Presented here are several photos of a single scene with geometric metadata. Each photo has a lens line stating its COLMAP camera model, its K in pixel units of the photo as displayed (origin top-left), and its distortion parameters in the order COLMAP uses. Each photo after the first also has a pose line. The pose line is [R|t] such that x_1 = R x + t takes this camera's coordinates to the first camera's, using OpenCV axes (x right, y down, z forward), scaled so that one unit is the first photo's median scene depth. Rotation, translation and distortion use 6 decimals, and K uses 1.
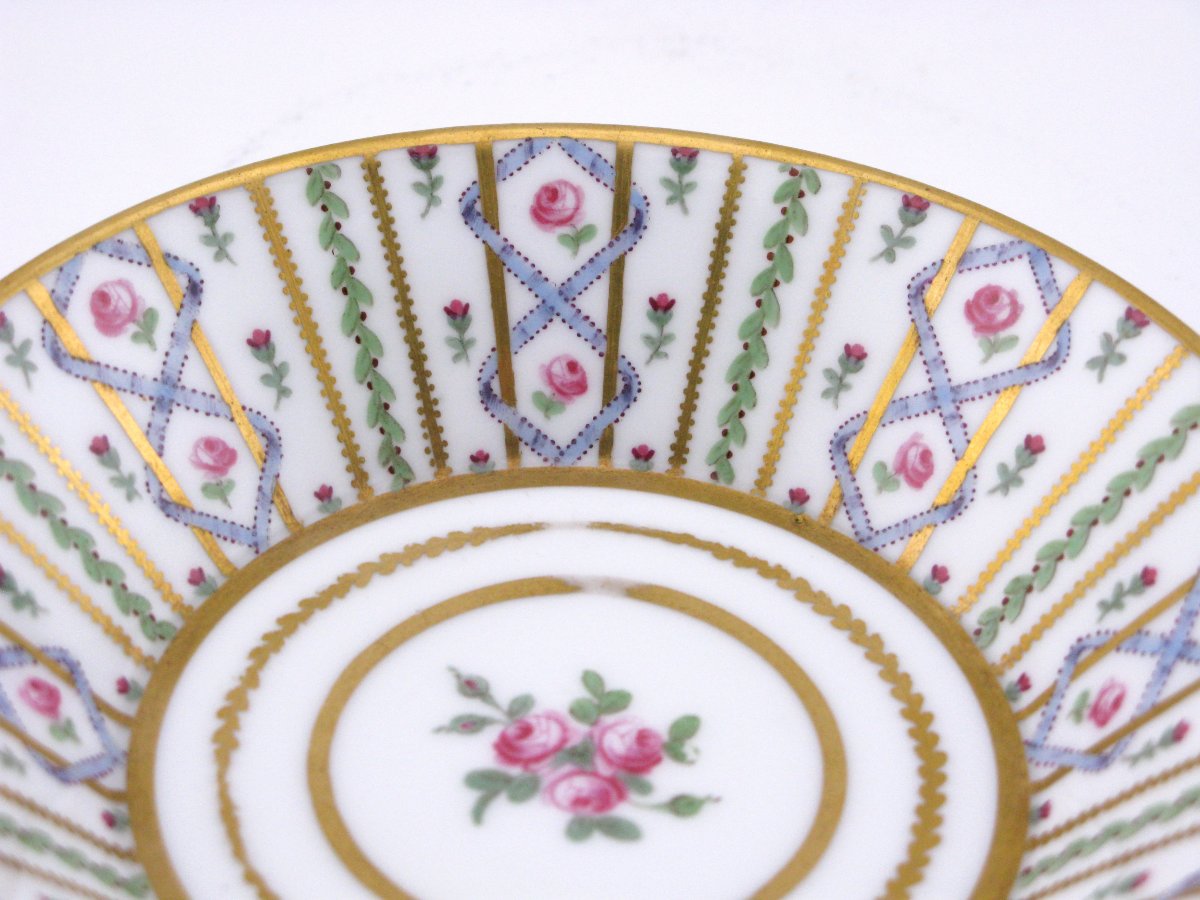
lens RADIAL K [[3043.2, 0, 586.9], [0, 3043.2, 454.8], [0, 0, 1]] dist [0.035164, 0.000000]
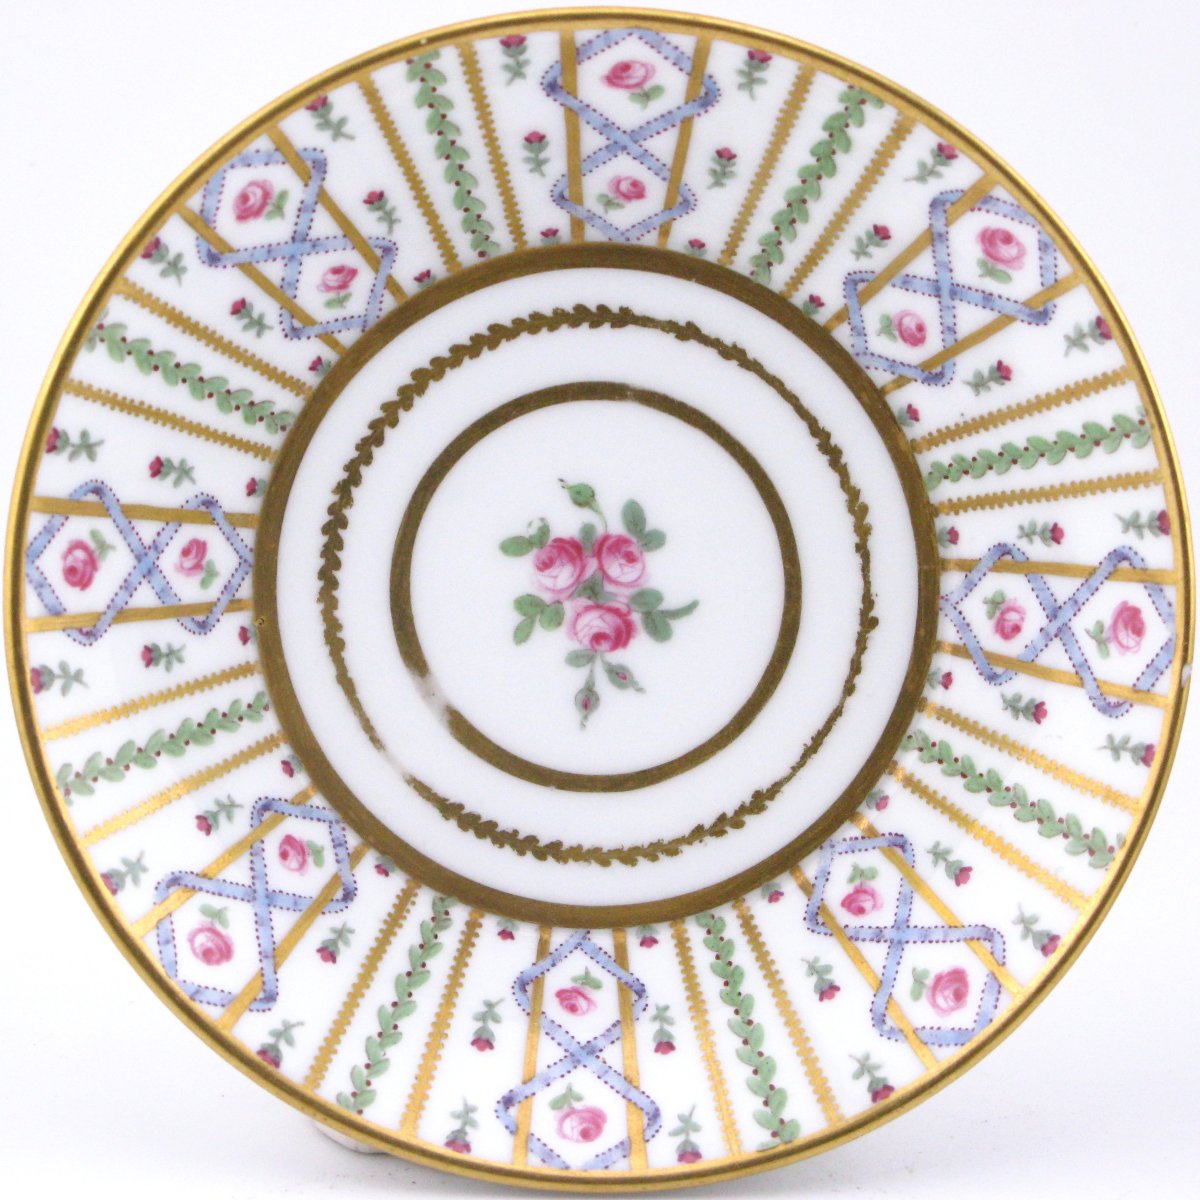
lens RADIAL K [[3756.9, 0, 562.0], [0, 3756.9, 596.6], [0, 0, 1]] dist [0.178279, 0.000000]
pose [[-0.627263, -0.773451, -0.091185, 0.139902], [0.467319, -0.467459, 0.750397, -1.040189], [-0.623020, 0.428084, 0.654668, -0.042265]]
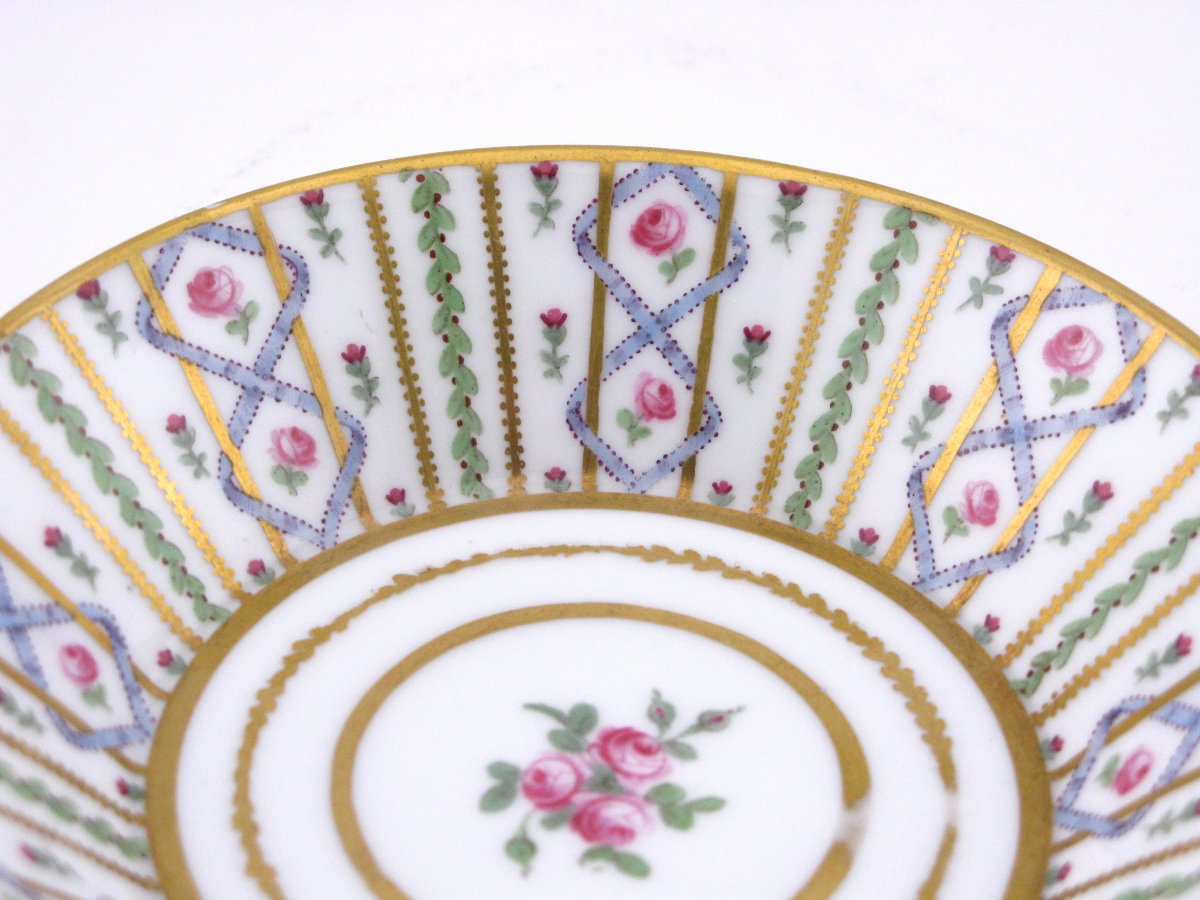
lens RADIAL K [[3043.2, 0, 592.3], [0, 3043.2, 458.3], [0, 0, 1]] dist [0.035164, 0.000000]
pose [[-0.142442, 0.588026, -0.796200, 0.676901], [-0.645915, 0.554297, 0.524927, -0.446291], [0.750002, 0.589050, 0.300860, 0.591157]]
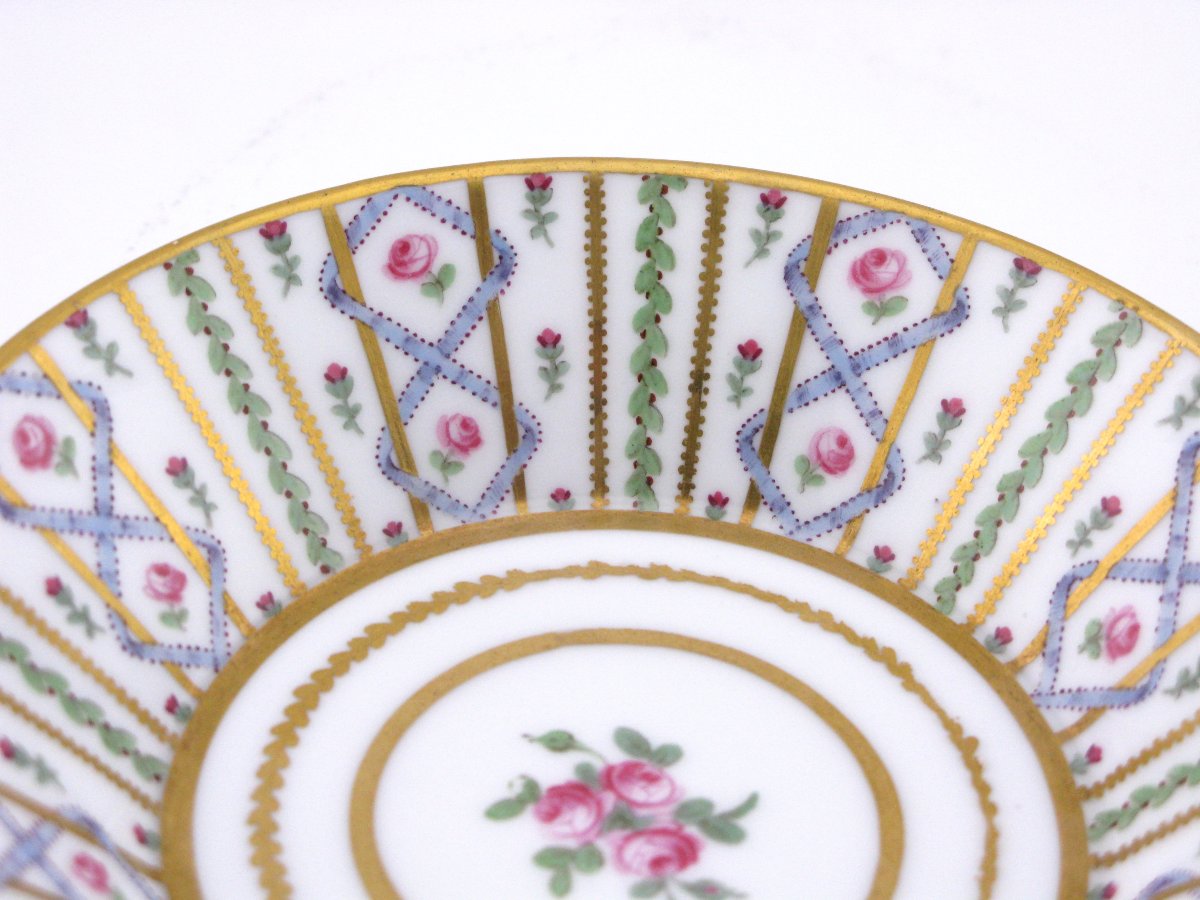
lens RADIAL K [[3043.2, 0, 596.3], [0, 3043.2, 439.1], [0, 0, 1]] dist [0.035164, 0.000000]
pose [[-0.892858, -0.327387, 0.309228, -0.237549], [0.230046, 0.258732, 0.938156, -0.786299], [-0.387148, 0.908777, -0.155697, 0.971486]]
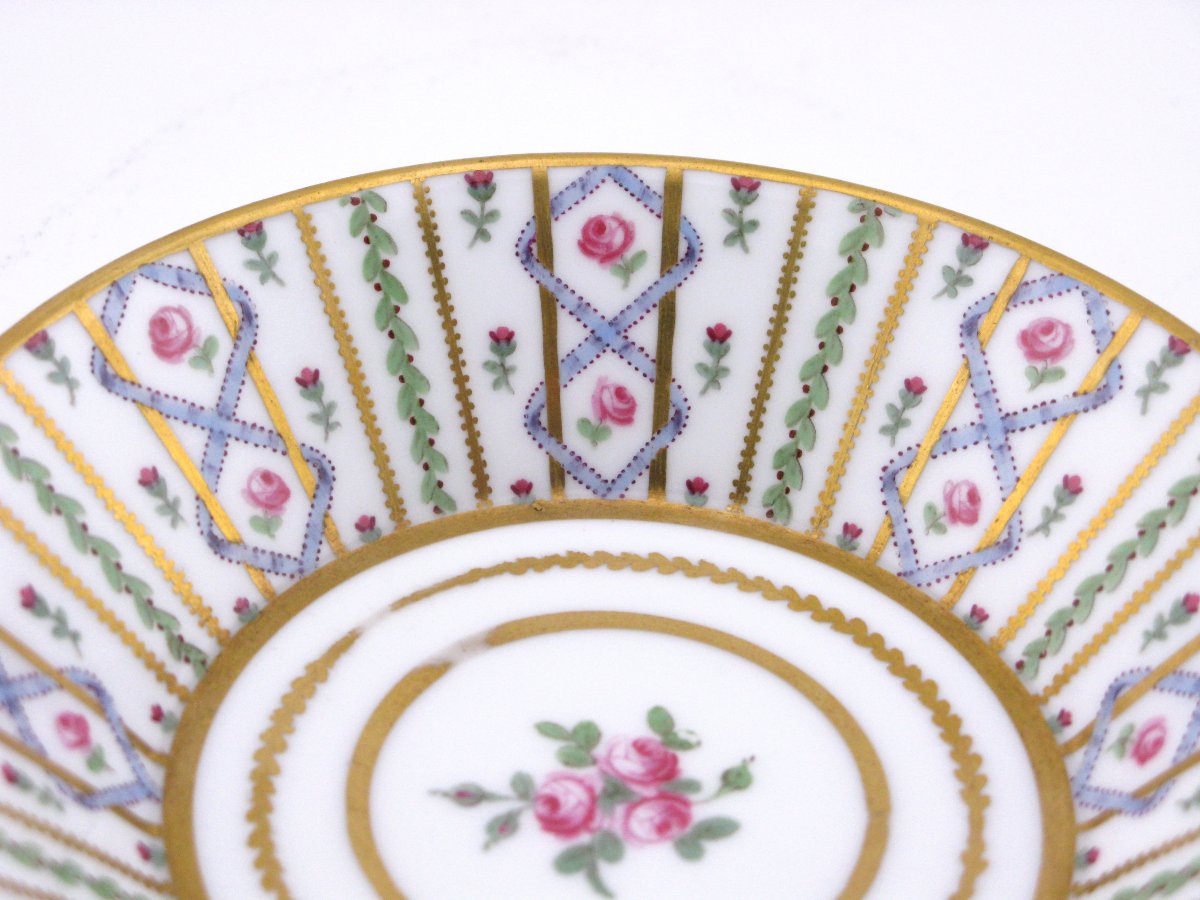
lens RADIAL K [[3043.2, 0, 587.2], [0, 3043.2, 448.4], [0, 0, 1]] dist [0.035164, 0.000000]
pose [[0.715395, -0.439874, 0.542881, -0.462305], [0.426872, 0.890257, 0.158817, -0.150865], [-0.553163, 0.118124, 0.824656, 0.163750]]
